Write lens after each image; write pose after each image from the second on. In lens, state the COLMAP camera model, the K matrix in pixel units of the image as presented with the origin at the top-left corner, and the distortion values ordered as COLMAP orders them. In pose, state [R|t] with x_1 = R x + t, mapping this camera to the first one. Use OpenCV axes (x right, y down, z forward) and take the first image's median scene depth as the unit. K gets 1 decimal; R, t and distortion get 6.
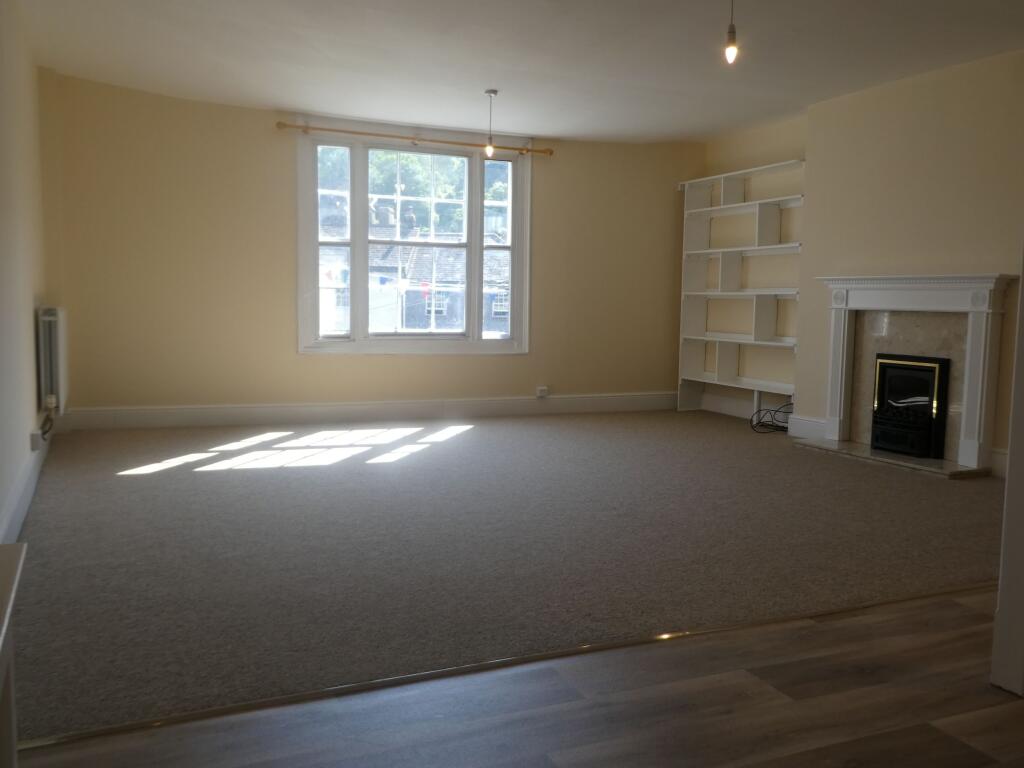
lens RADIAL K [[851.0, 0, 512.0], [0, 851.0, 384.0], [0, 0, 1]] dist [-0.079106, 0.161254]
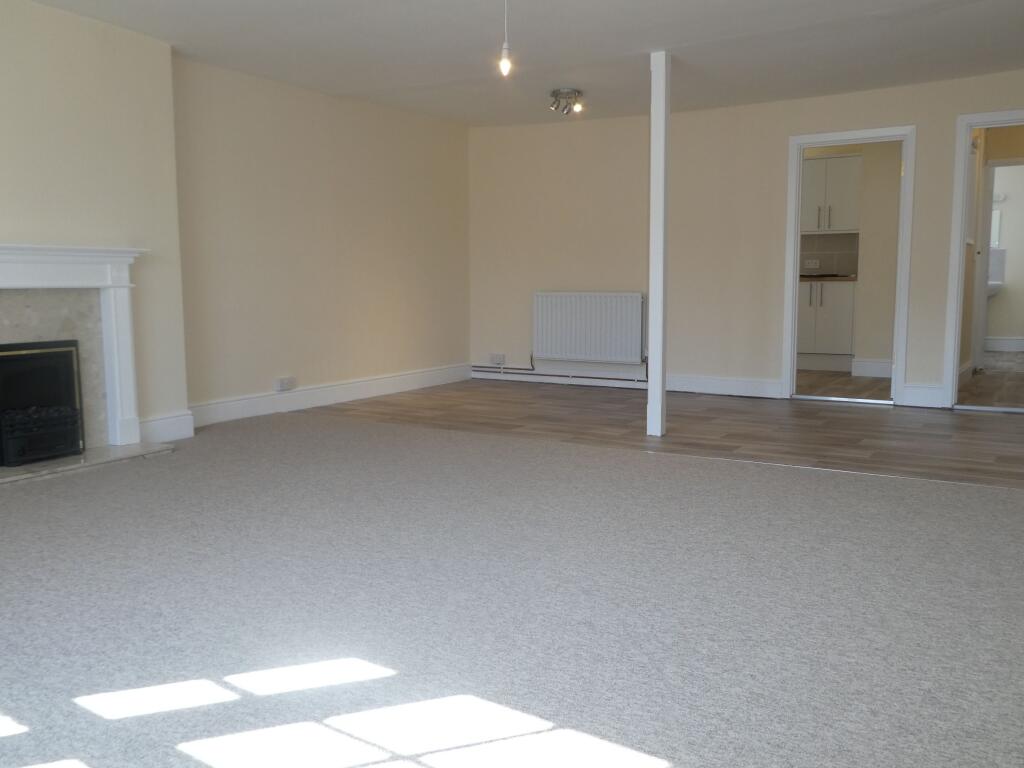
lens RADIAL K [[858.6, 0, 512.0], [0, 858.6, 384.0], [0, 0, 1]] dist [0.007666, 0.003692]
pose [[-0.535005, -0.120634, 0.836192, -0.406125], [0.078982, 0.978277, 0.191666, -0.096579], [-0.841149, 0.168587, -0.513855, 0.846042]]
